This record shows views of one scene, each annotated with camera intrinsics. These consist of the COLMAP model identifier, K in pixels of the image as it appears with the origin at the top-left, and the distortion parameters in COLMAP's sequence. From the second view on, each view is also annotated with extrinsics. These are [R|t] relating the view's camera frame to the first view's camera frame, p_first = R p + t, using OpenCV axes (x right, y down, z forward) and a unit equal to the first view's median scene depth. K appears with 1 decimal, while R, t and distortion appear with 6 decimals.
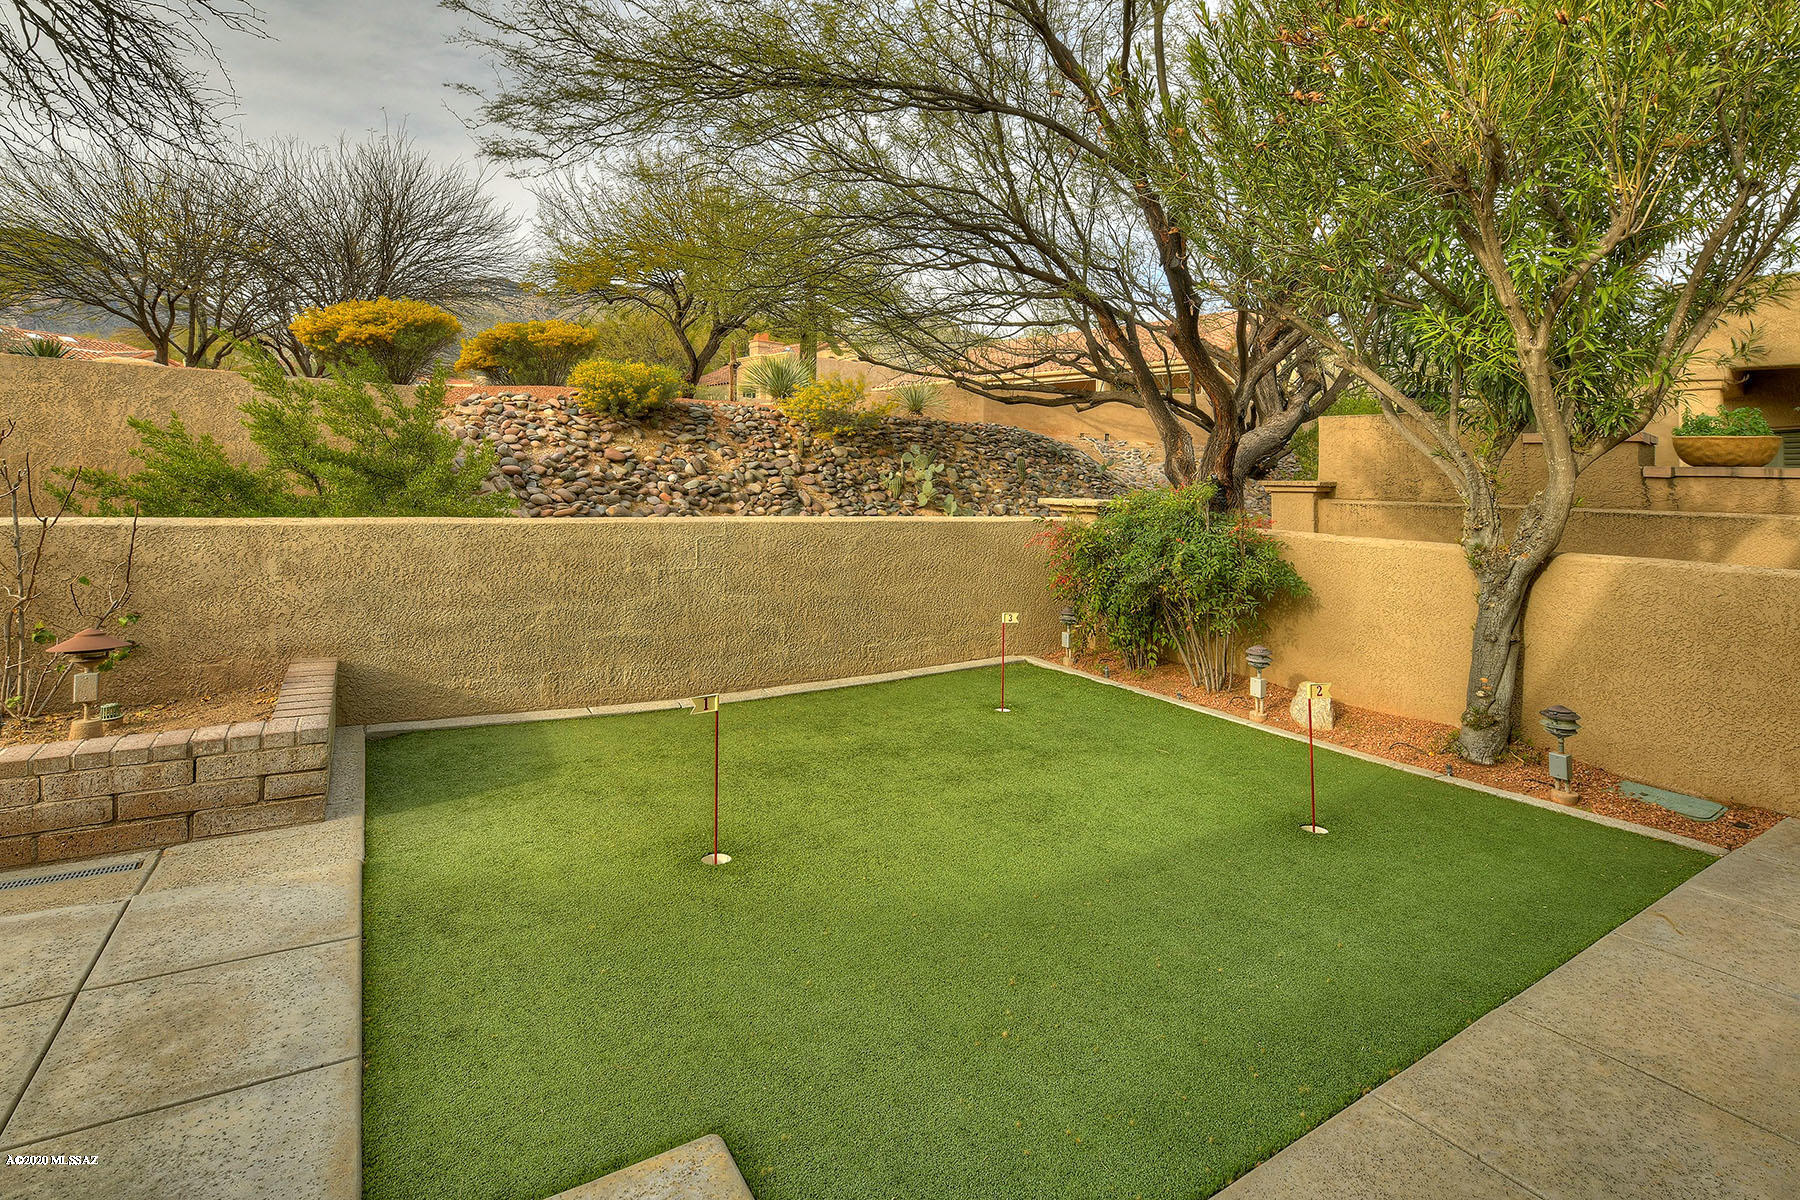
lens RADIAL K [[831.0, 0, 918.7], [0, 831.0, 477.0], [0, 0, 1]] dist [-0.000898, -0.000514]
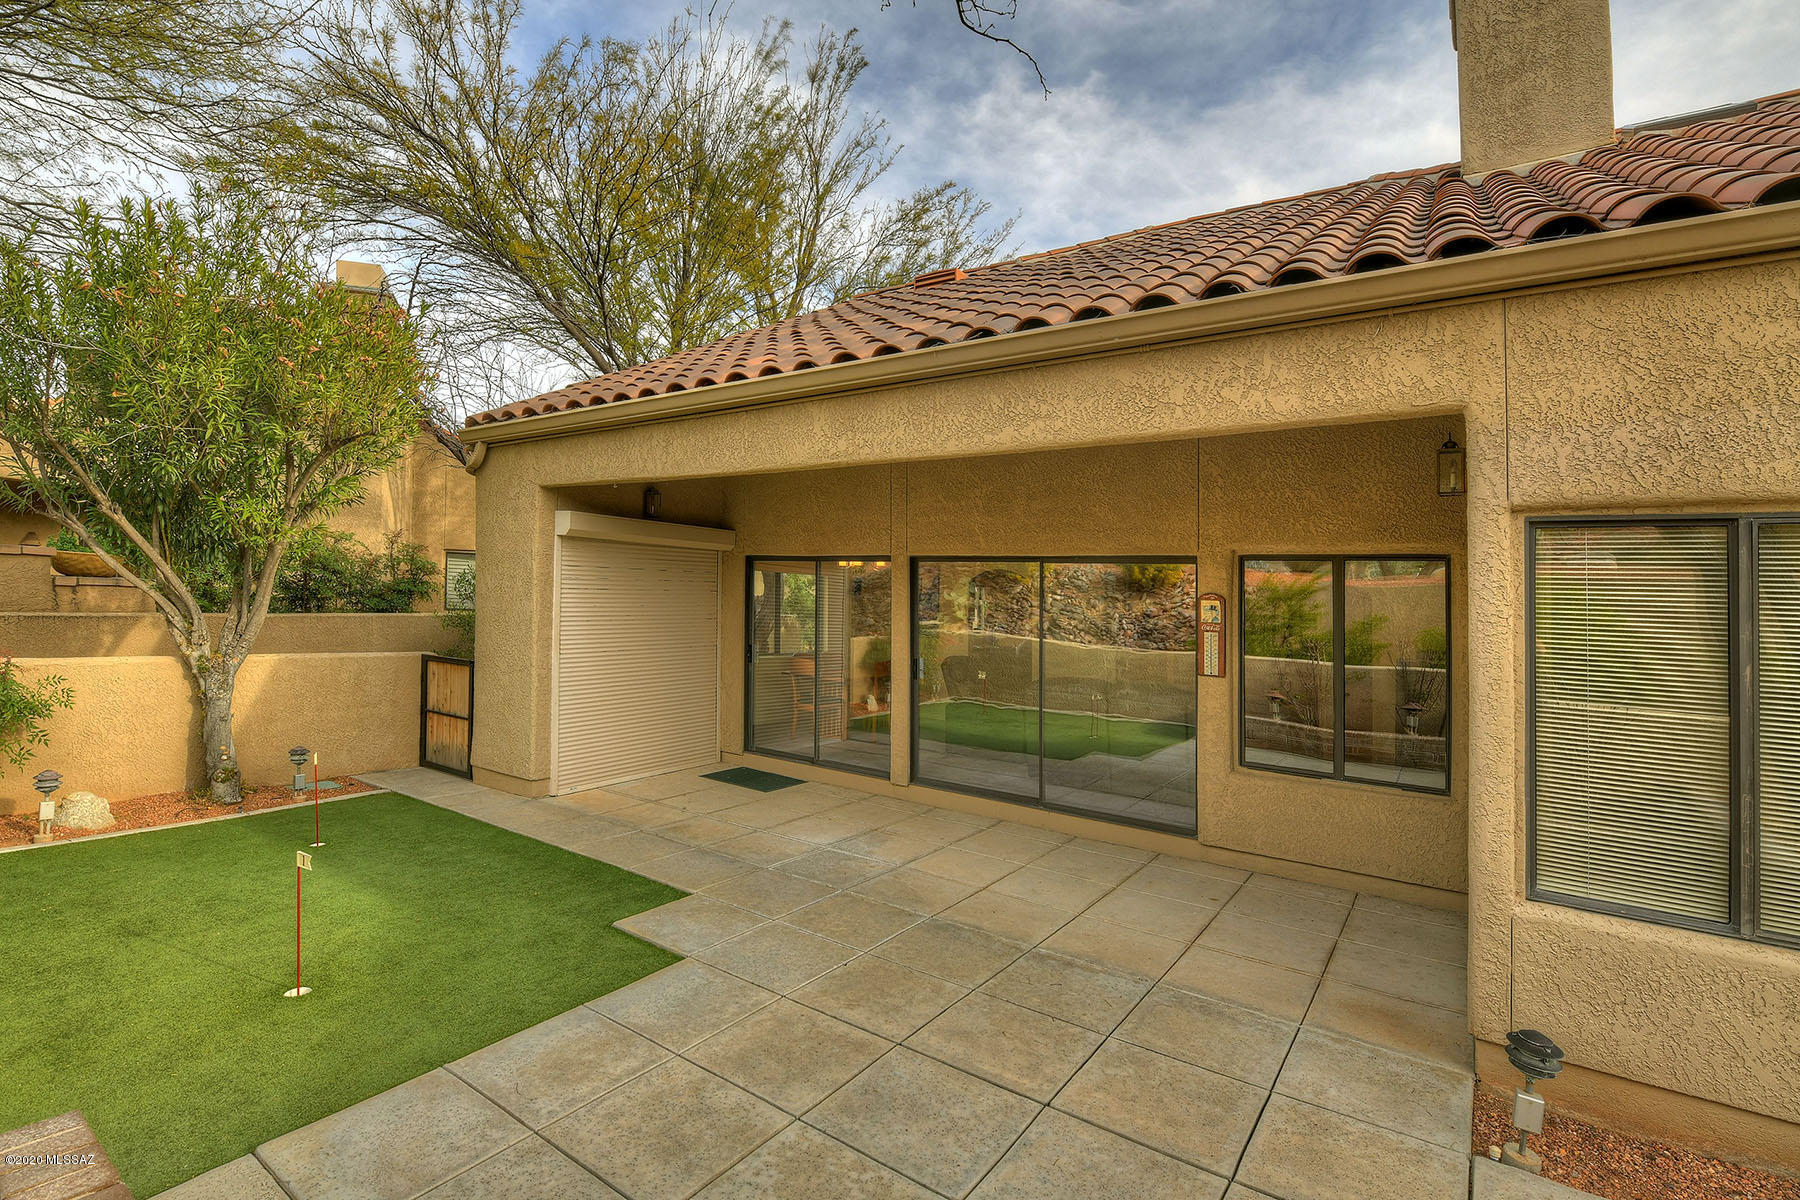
lens RADIAL K [[808.4, 0, 920.9], [0, 808.4, 590.6], [0, 0, 1]] dist [-0.016764, -0.016181]
pose [[-0.407677, -0.023972, 0.912811, -1.026811], [-0.054965, 0.998487, 0.001674, -0.095627], [-0.911470, -0.049490, -0.408378, 0.443060]]
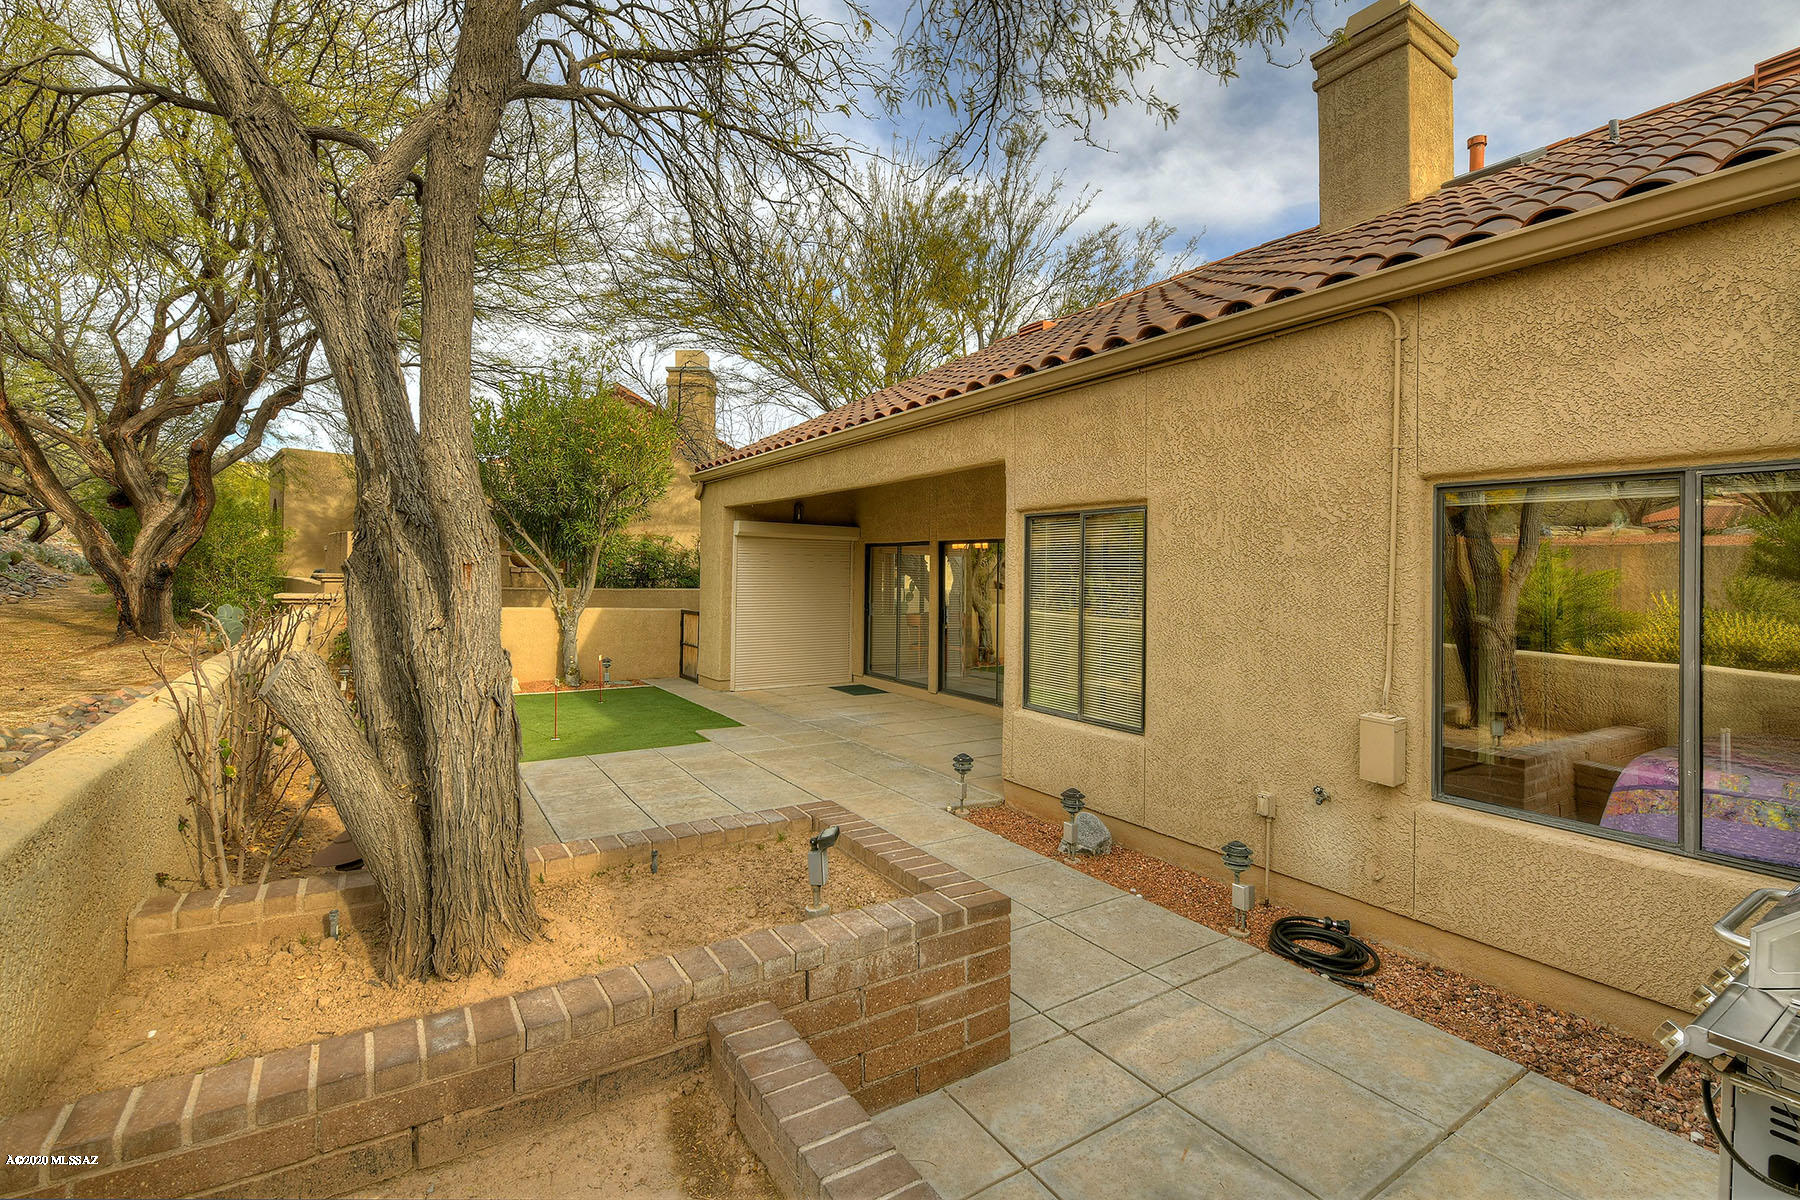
lens RADIAL K [[795.8, 0, 910.9], [0, 795.8, 554.8], [0, 0, 1]] dist [-0.013169, -0.000631]
pose [[-0.026110, 0.004099, 0.999651, -1.860372], [-0.028761, 0.999575, -0.004850, -0.102244], [-0.999245, -0.028877, -0.025981, -0.030675]]
